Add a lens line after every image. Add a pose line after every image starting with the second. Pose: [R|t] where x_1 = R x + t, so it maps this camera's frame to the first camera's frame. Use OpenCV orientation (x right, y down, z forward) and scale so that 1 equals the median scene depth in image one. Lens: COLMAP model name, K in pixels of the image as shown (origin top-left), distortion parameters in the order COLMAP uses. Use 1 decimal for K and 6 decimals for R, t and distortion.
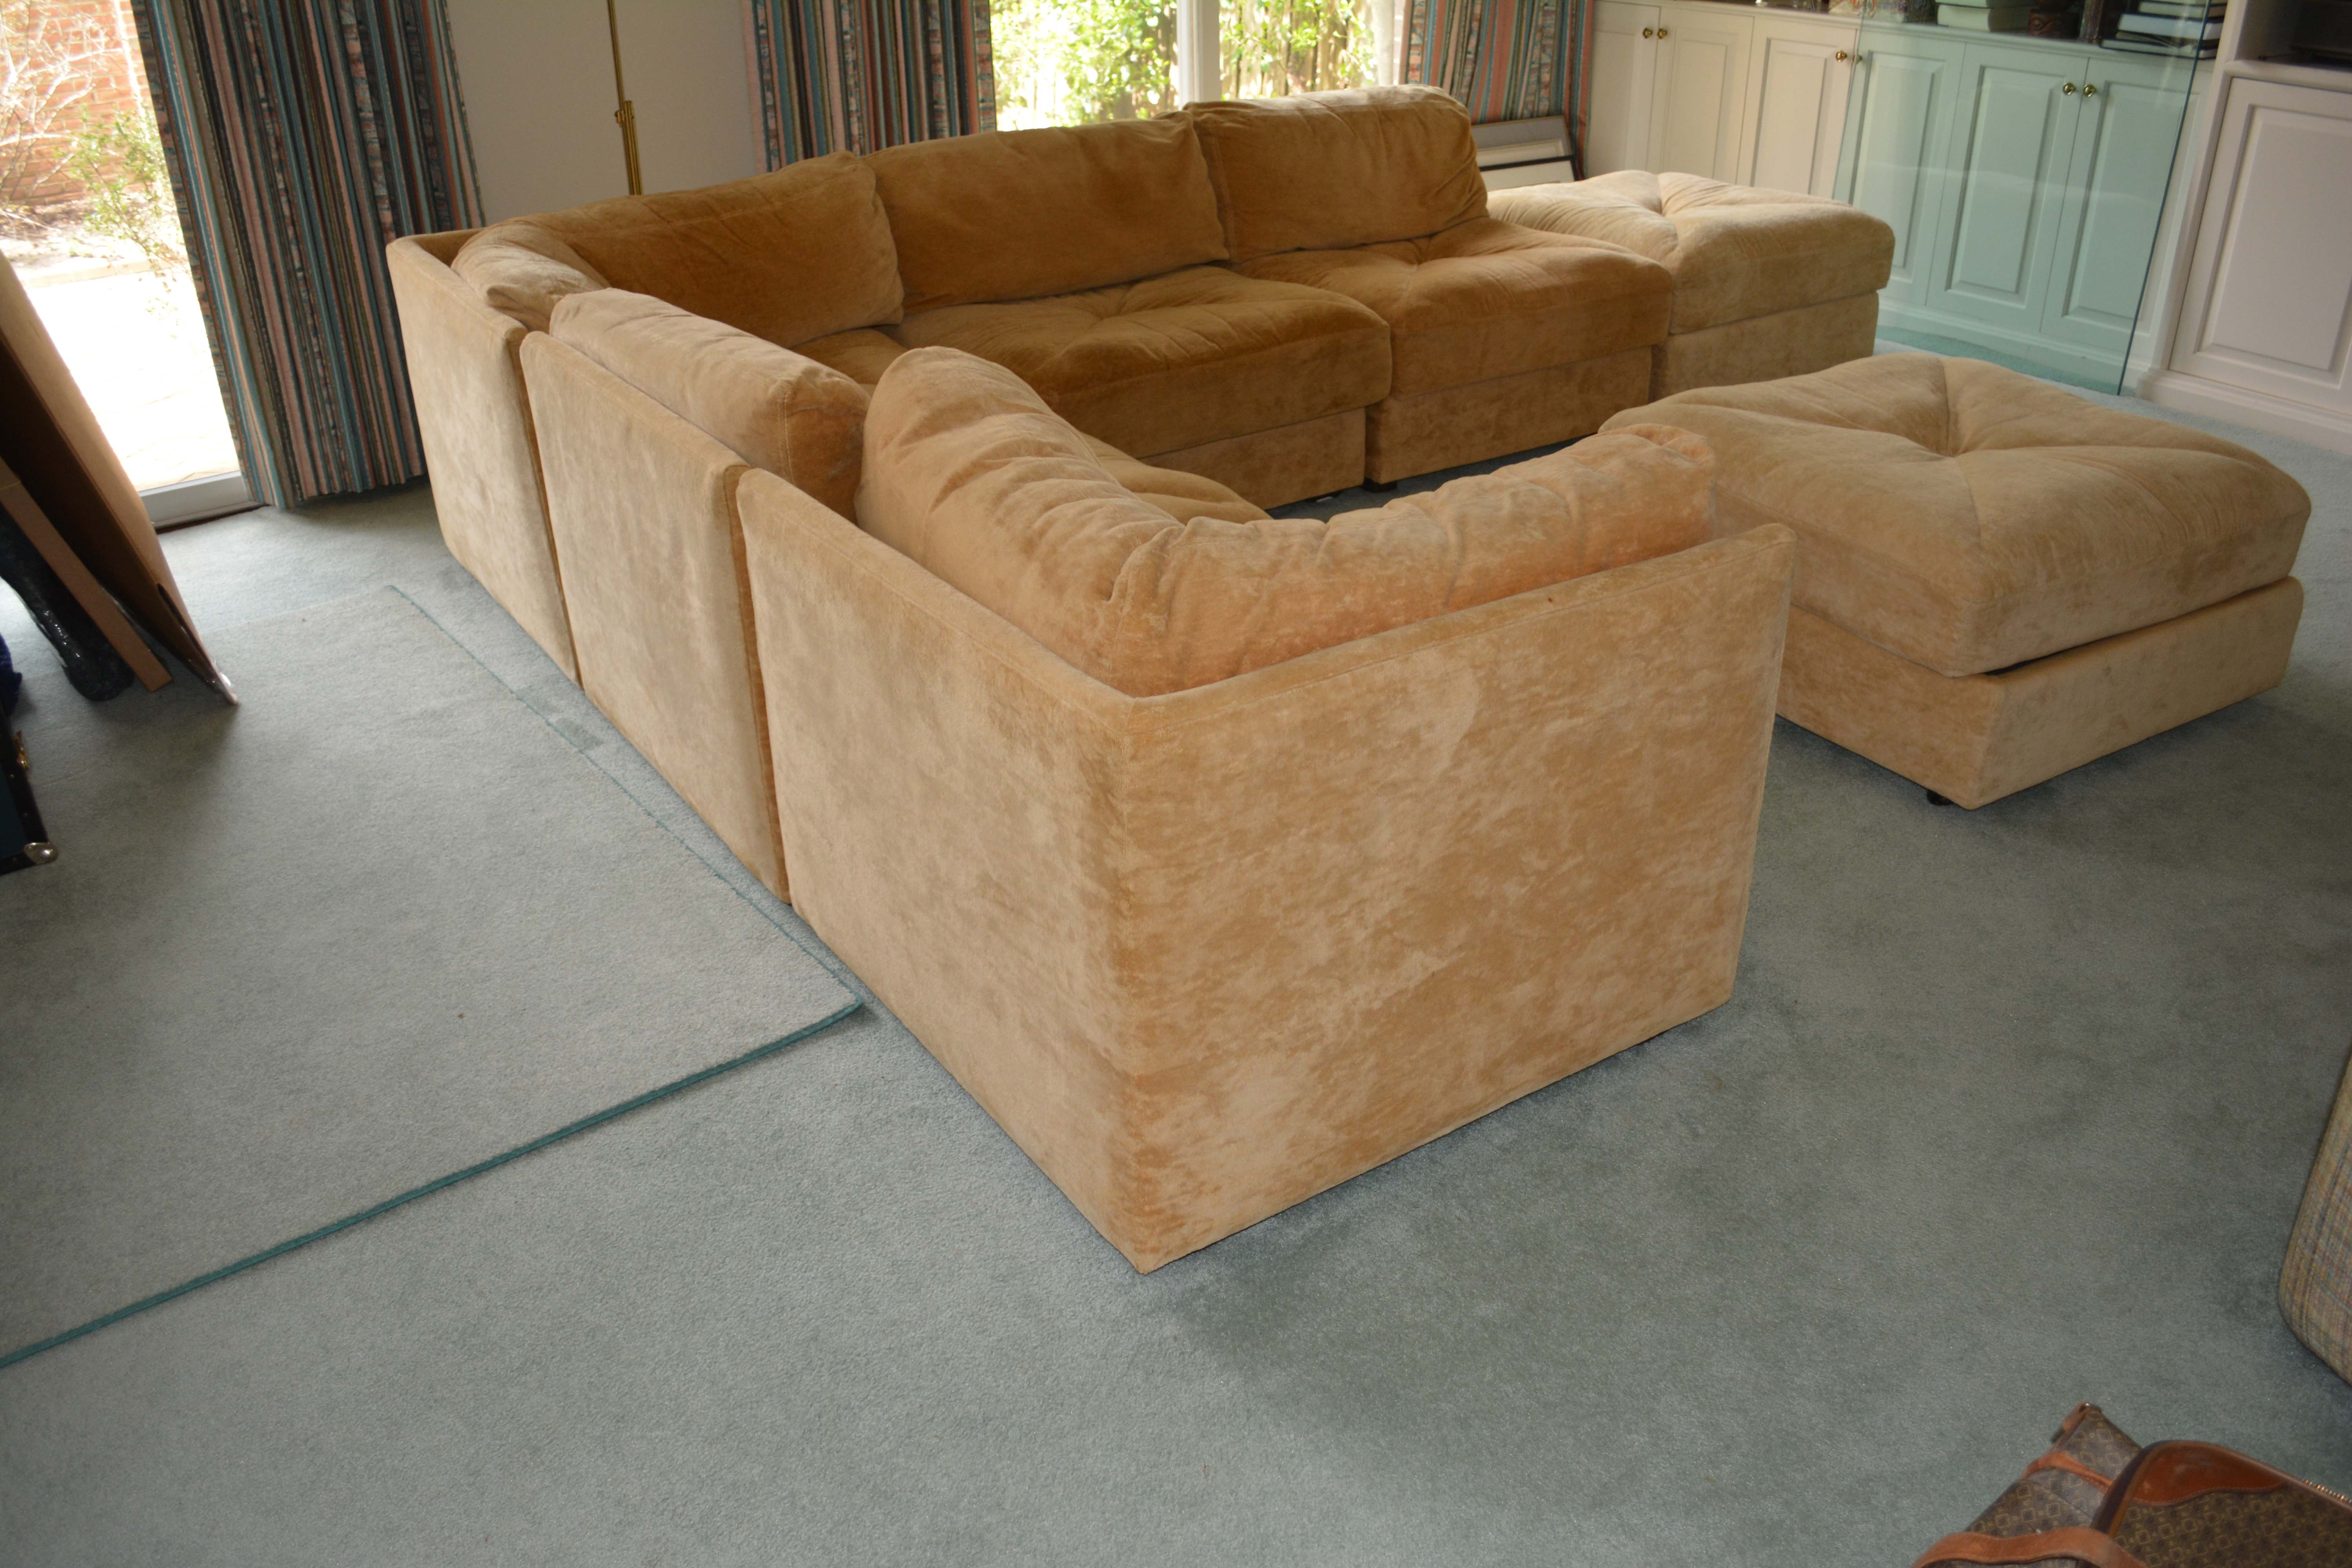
lens RADIAL K [[1904.5, 0, 1182.5], [0, 1904.5, 775.1], [0, 0, 1]] dist [-0.088622, 0.004890]
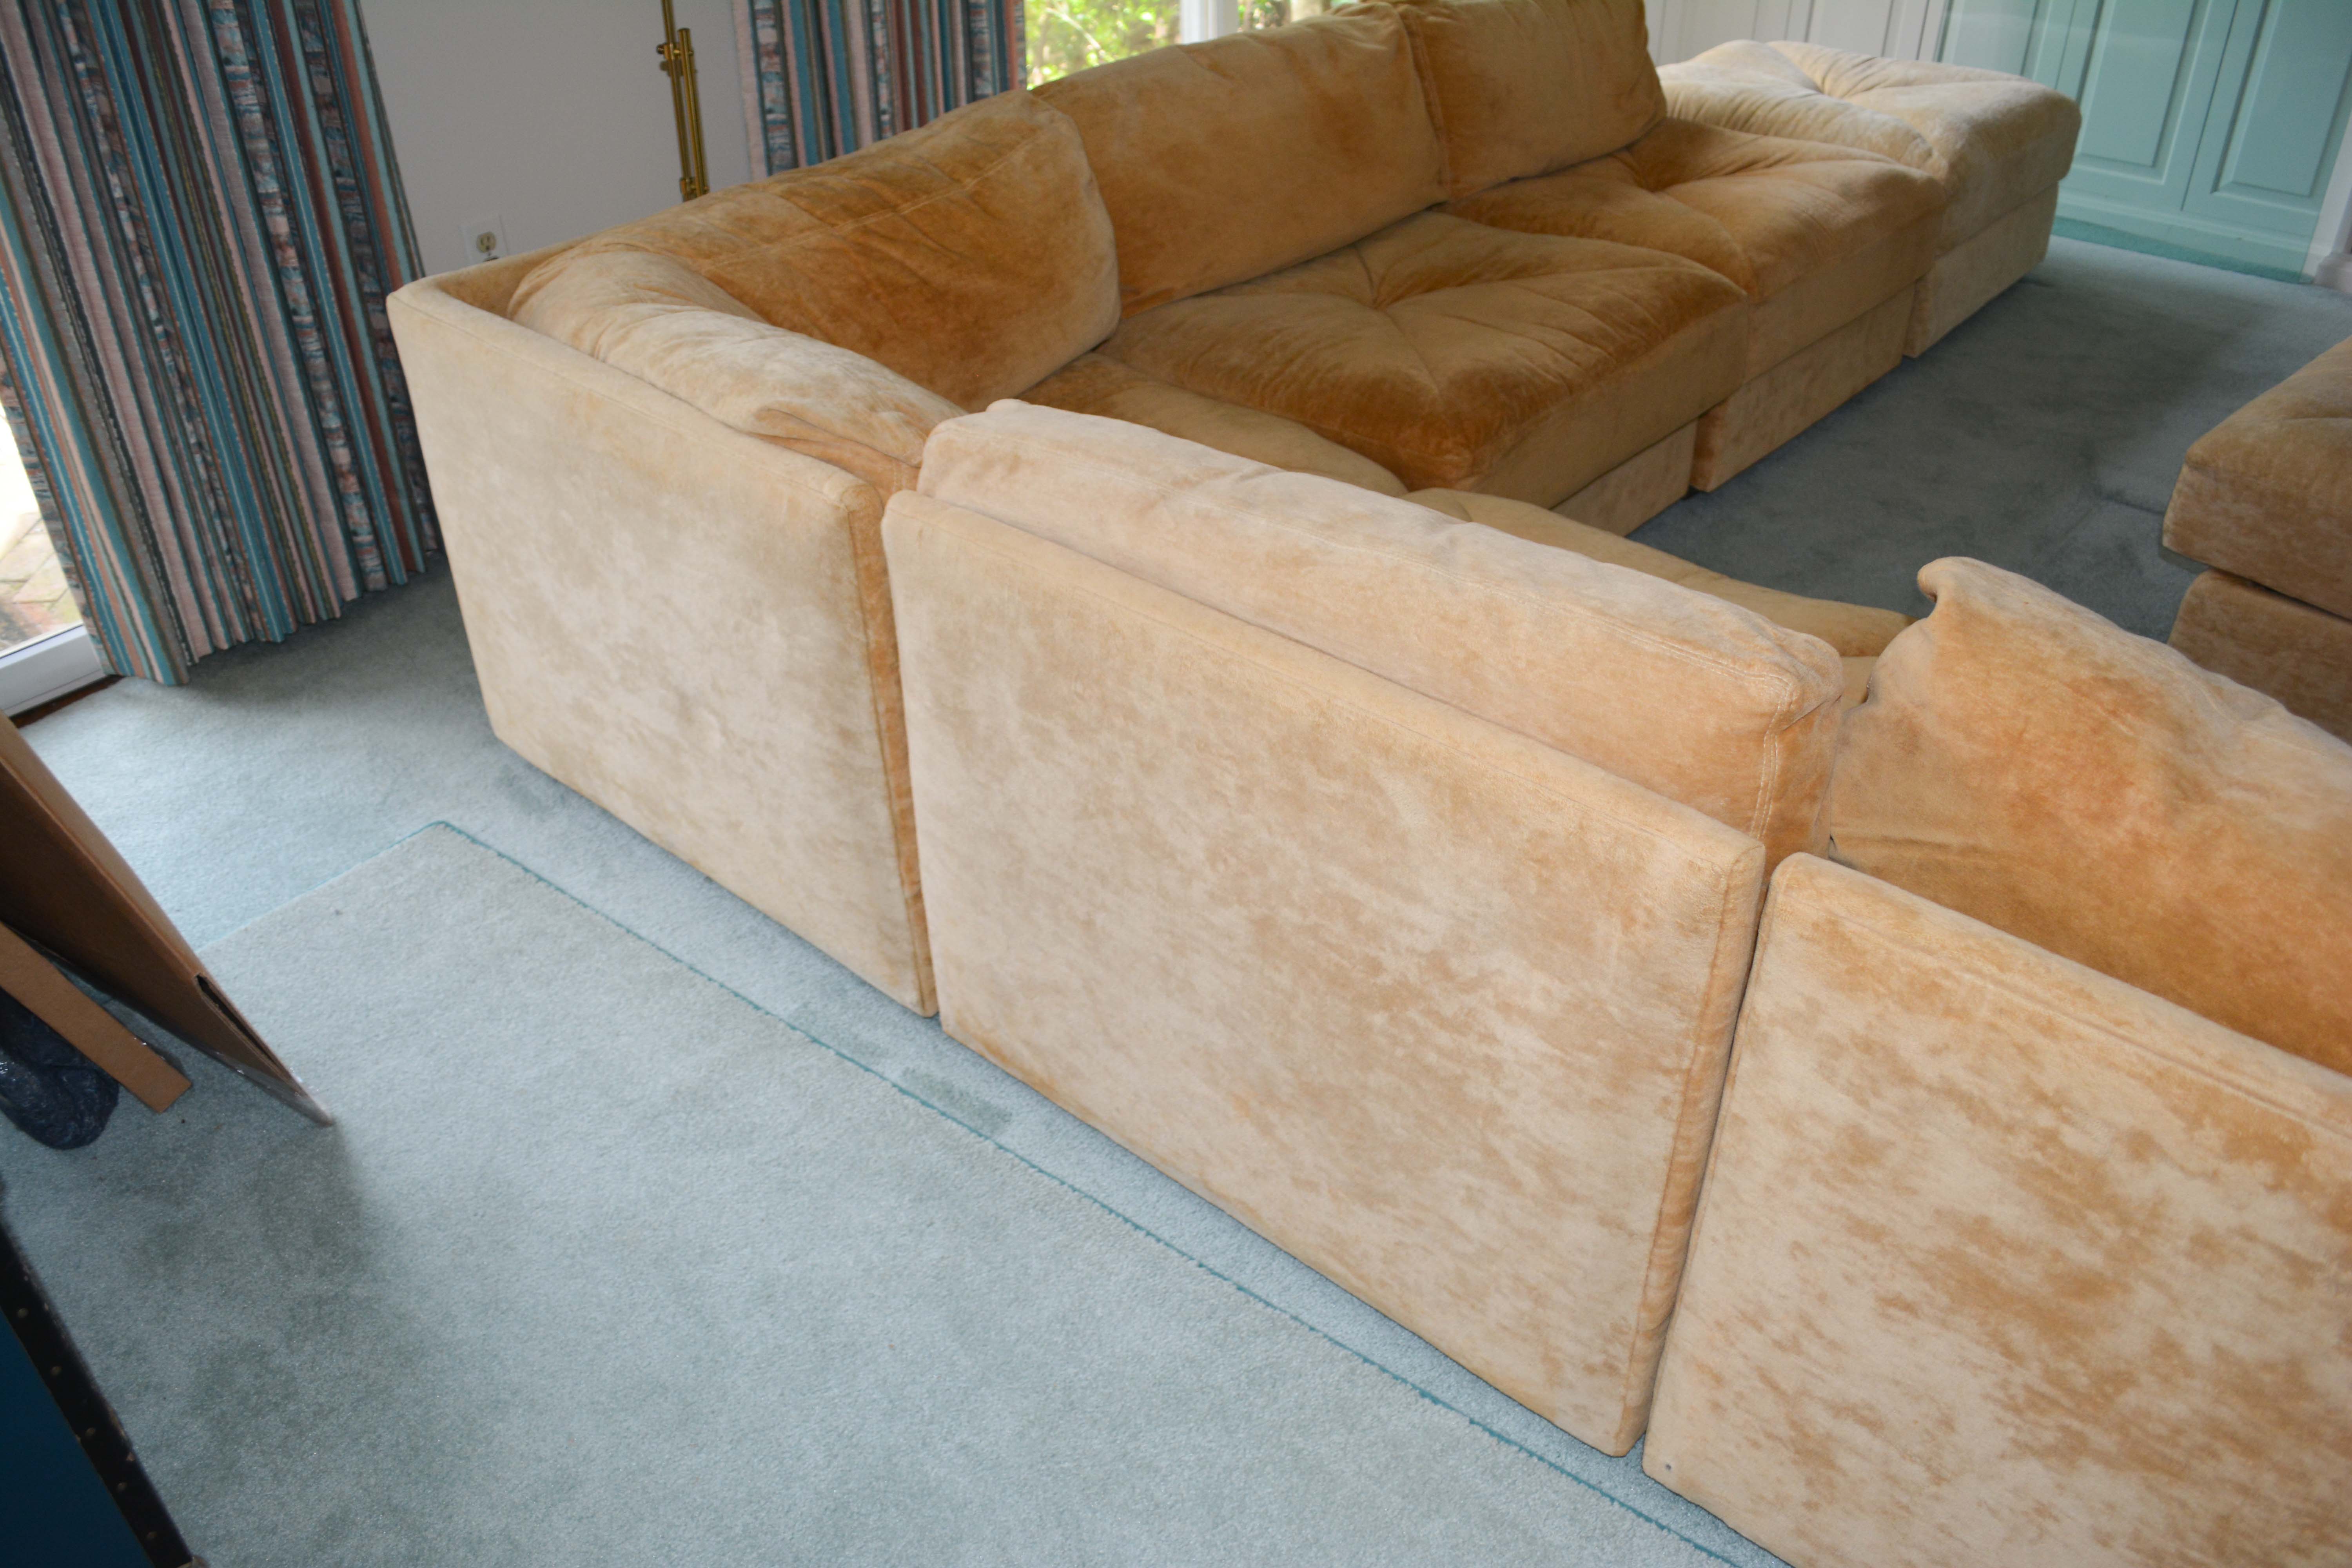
lens RADIAL K [[1839.4, 0, 1168.9], [0, 1839.4, 793.7], [0, 0, 1]] dist [-0.090833, 0.022071]
pose [[0.969481, -0.132392, 0.206348, -0.284120], [0.108502, 0.986442, 0.123124, -0.148810], [-0.219851, -0.096977, 0.970701, 0.310358]]
